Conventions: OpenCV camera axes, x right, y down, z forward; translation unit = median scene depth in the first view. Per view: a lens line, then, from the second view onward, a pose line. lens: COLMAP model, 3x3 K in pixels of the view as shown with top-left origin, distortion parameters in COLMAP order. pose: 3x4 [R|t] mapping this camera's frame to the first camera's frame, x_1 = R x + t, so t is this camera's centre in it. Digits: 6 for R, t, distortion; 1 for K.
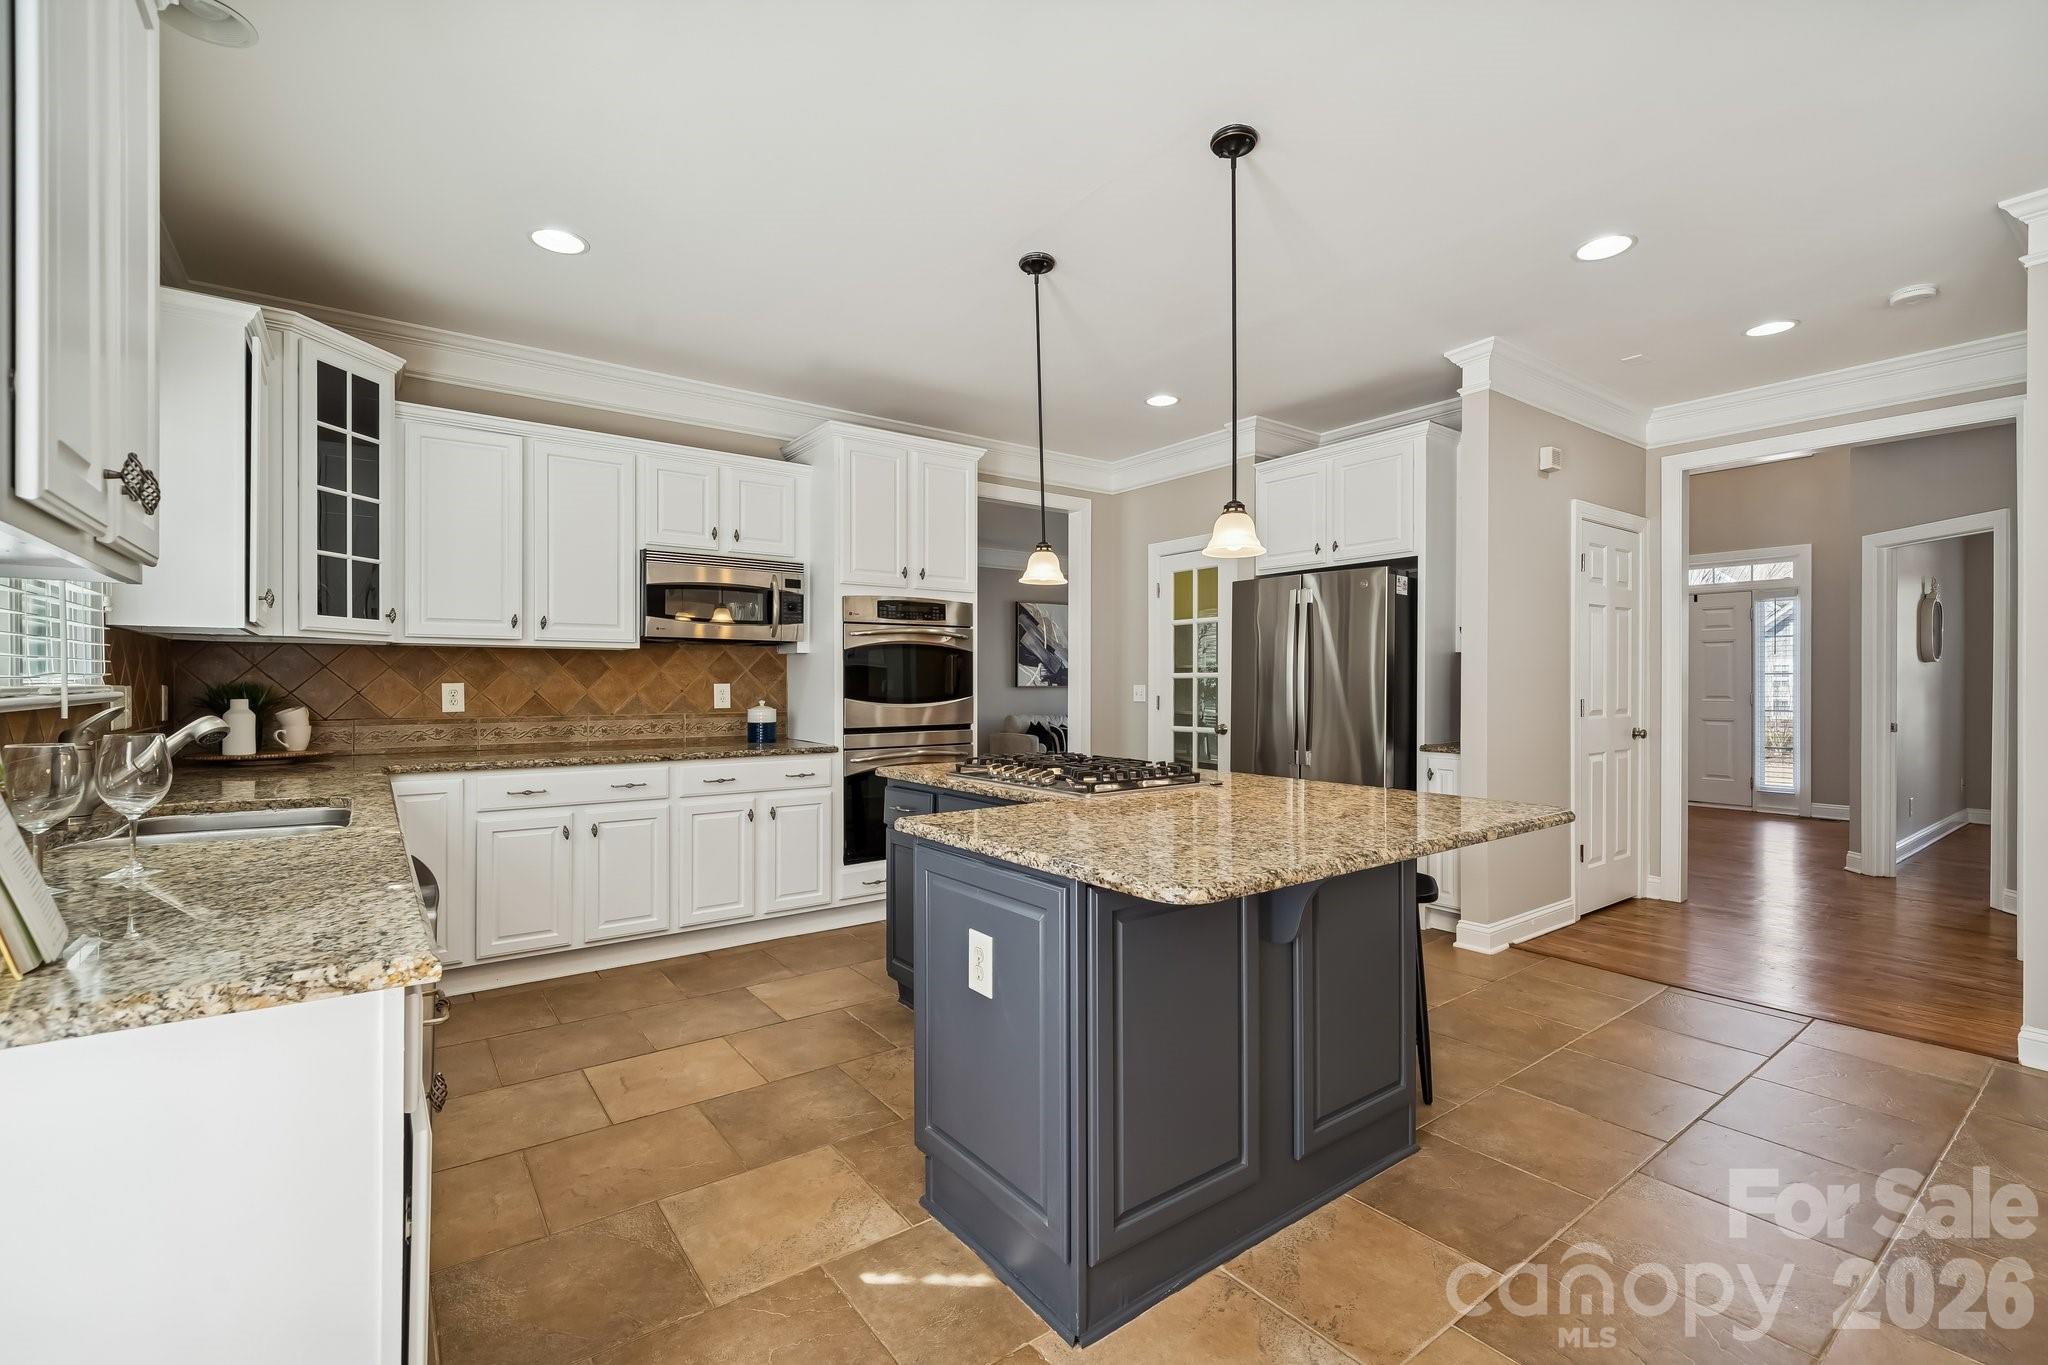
lens RADIAL K [[875.6, 0, 1027.9], [0, 875.6, 686.5], [0, 0, 1]] dist [0.001540, 0.000257]
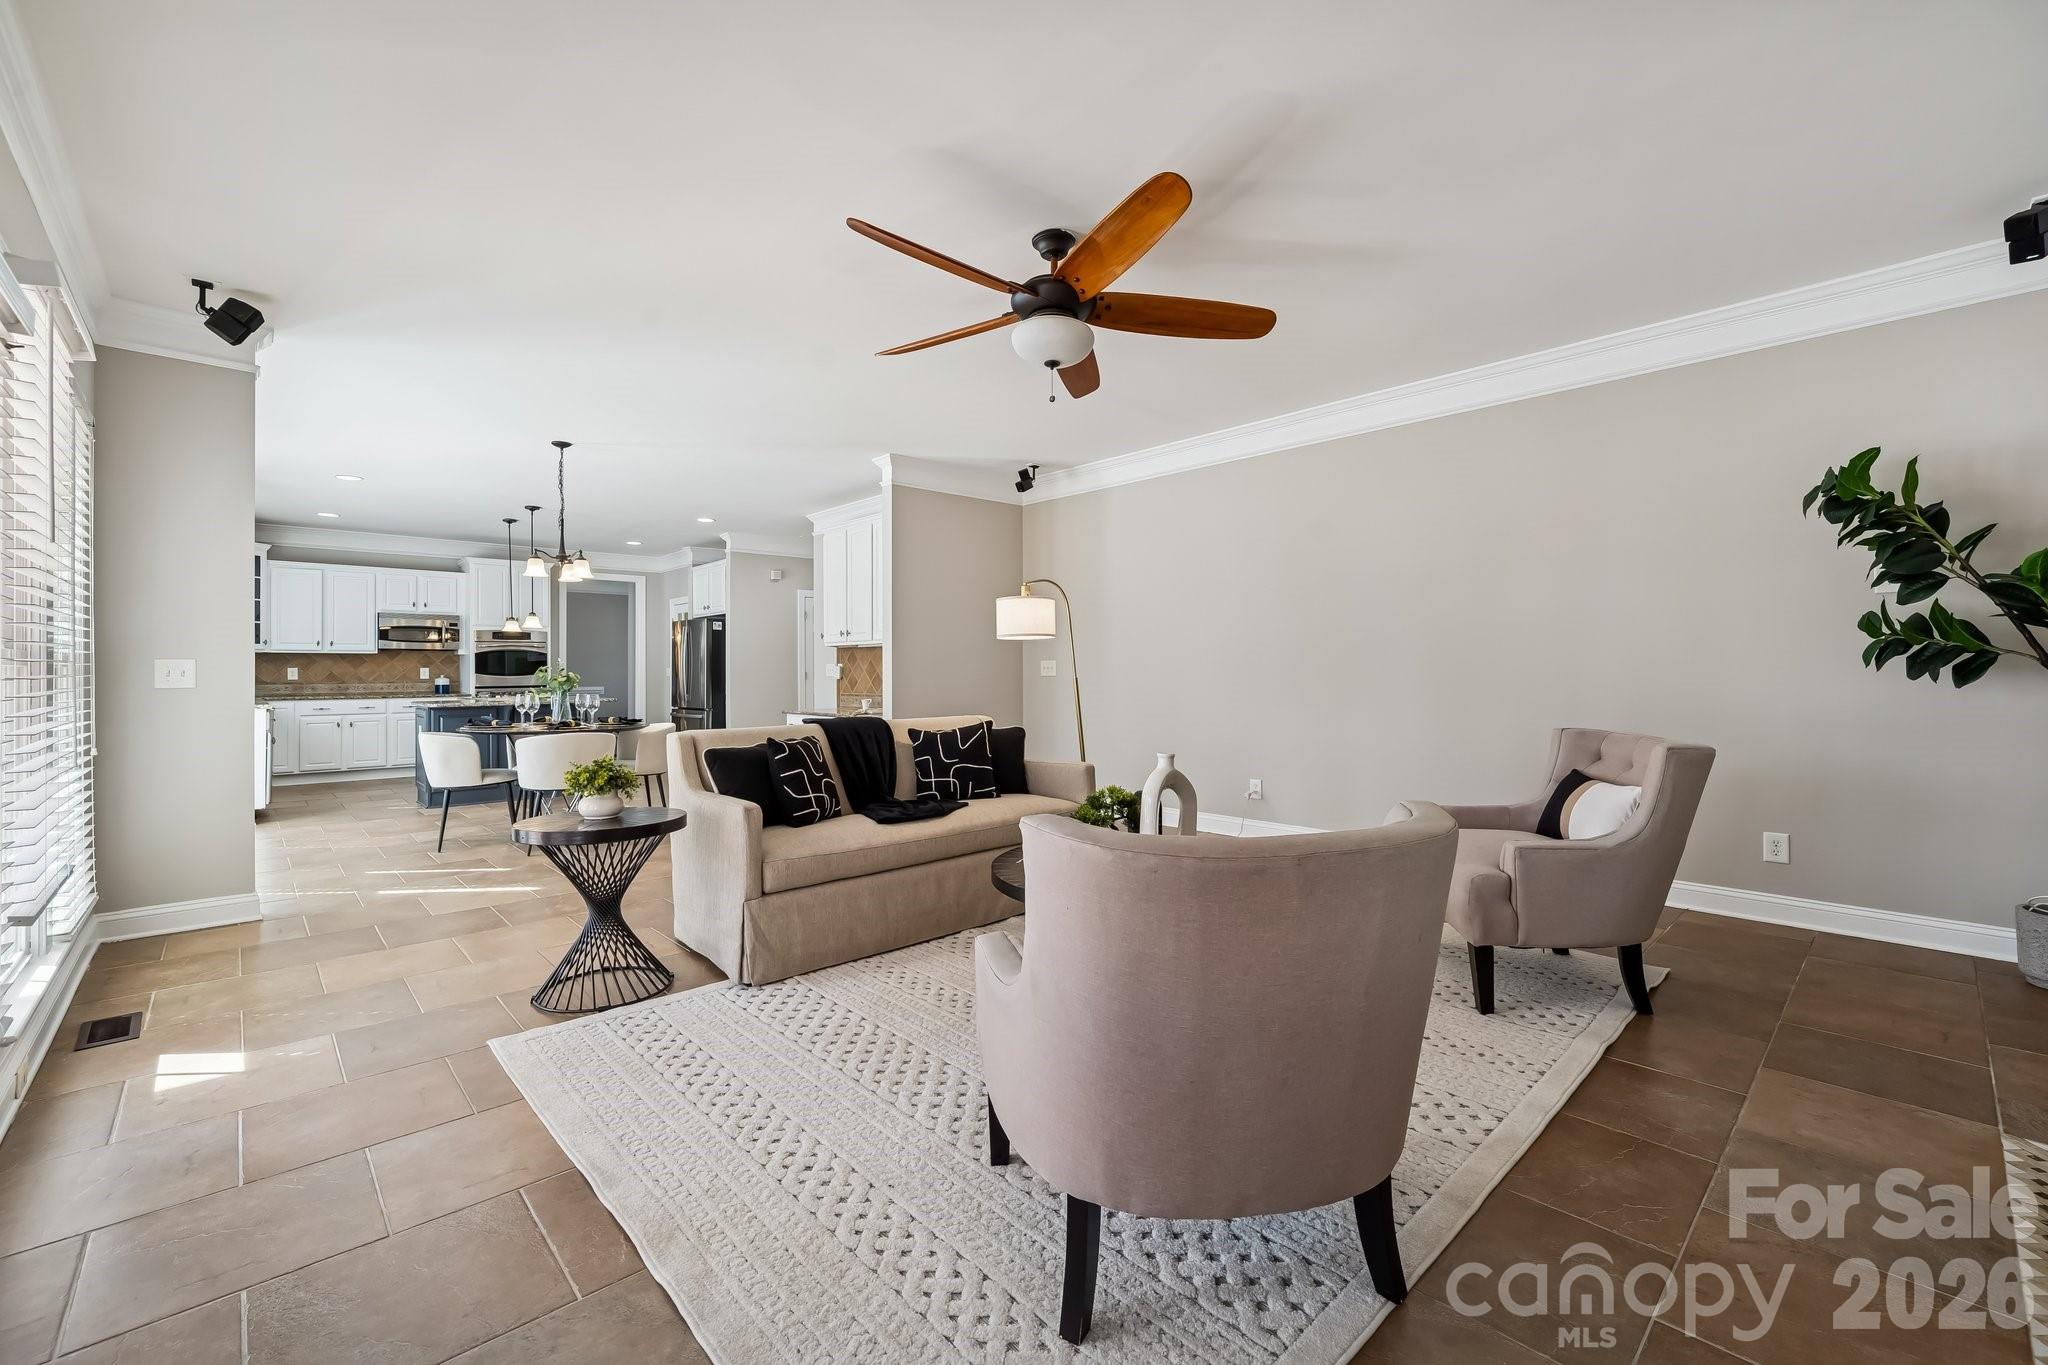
lens RADIAL K [[845.1, 0, 1024.0], [0, 845.1, 671.3], [0, 0, 1]] dist [0.003899, -0.000161]
pose [[0.995066, -0.006822, 0.098985, 1.045300], [0.007335, 0.999962, -0.004812, 0.028732], [-0.098949, 0.005514, 0.995077, -1.427498]]
